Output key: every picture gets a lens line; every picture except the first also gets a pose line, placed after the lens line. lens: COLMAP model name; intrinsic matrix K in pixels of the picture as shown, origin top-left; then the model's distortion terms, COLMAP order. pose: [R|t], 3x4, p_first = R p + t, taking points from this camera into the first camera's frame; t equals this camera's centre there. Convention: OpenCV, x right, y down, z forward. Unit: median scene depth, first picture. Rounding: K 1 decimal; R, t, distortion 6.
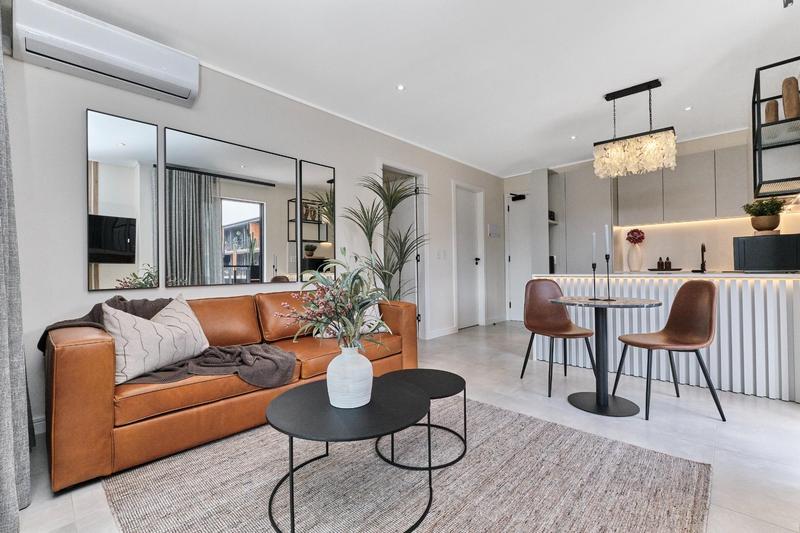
lens RADIAL K [[348.5, 0, 401.5], [0, 348.5, 268.4], [0, 0, 1]] dist [-0.018709, -0.000272]
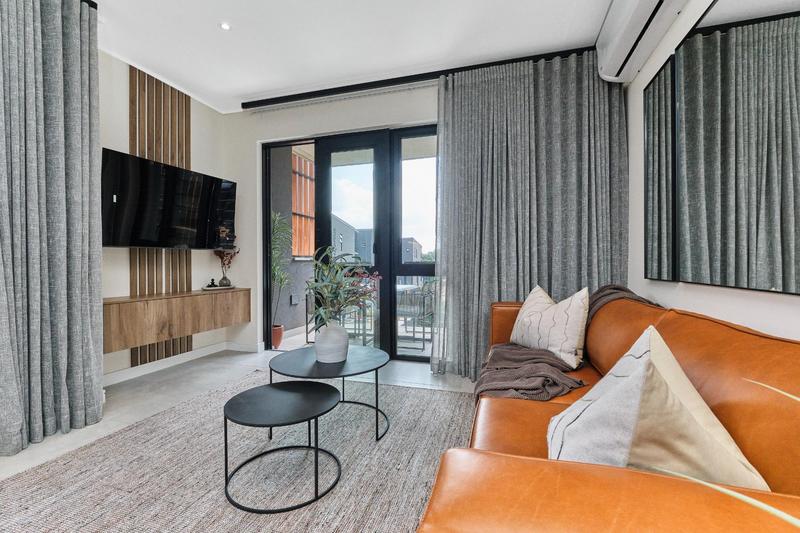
lens RADIAL K [[352.6, 0, 396.8], [0, 352.6, 264.0], [0, 0, 1]] dist [-0.003151, -0.001012]
pose [[-0.895915, 0.018627, -0.443836, 0.100939], [0.017535, 0.999825, 0.006566, 0.004102], [0.443880, -0.001900, -0.896084, 1.042979]]
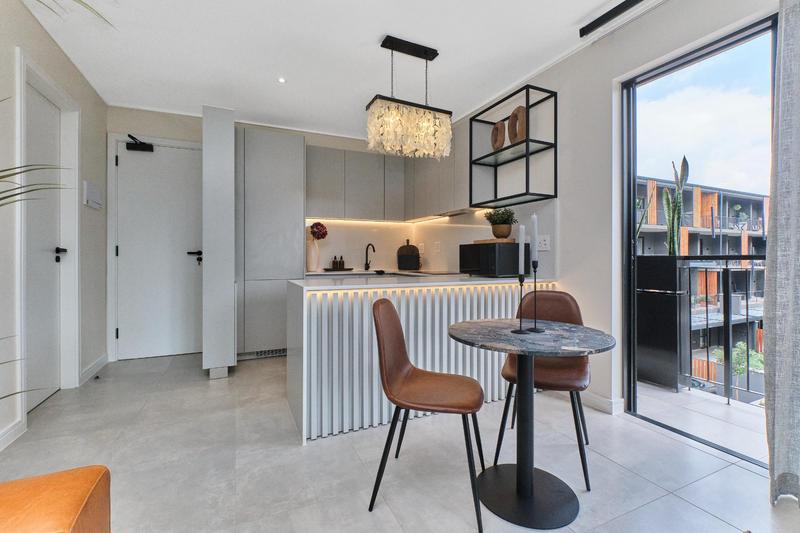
lens RADIAL K [[358.0, 0, 397.3], [0, 358.0, 256.0], [0, 0, 1]] dist [-0.000923, -0.000252]
pose [[0.379721, 0.017844, 0.924929, -0.094121], [-0.007632, 0.999840, -0.016156, -0.025515], [-0.925070, -0.000924, 0.379796, 0.693384]]
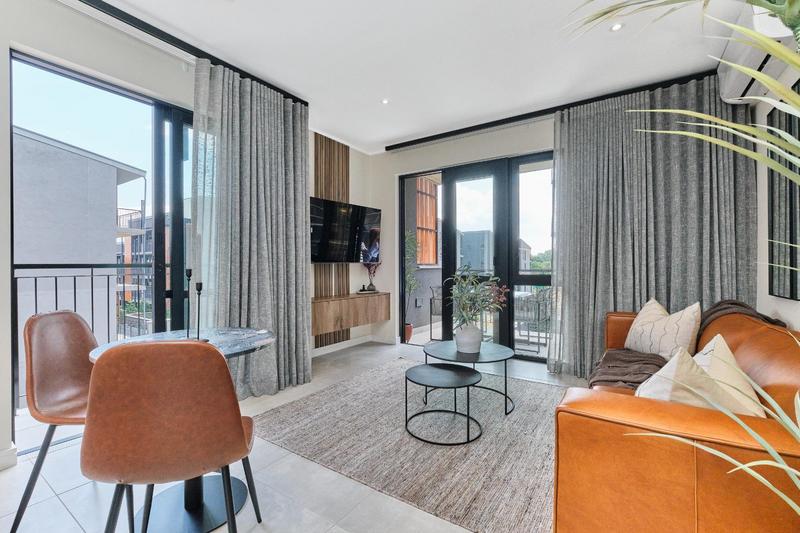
lens RADIAL K [[352.6, 0, 396.8], [0, 352.6, 264.0], [0, 0, 1]] dist [-0.003151, -0.001012]
pose [[-0.985964, 0.016977, -0.166093, 0.227332], [0.018014, 0.999827, -0.004737, -0.026416], [0.165983, -0.007662, -0.986099, 1.215863]]
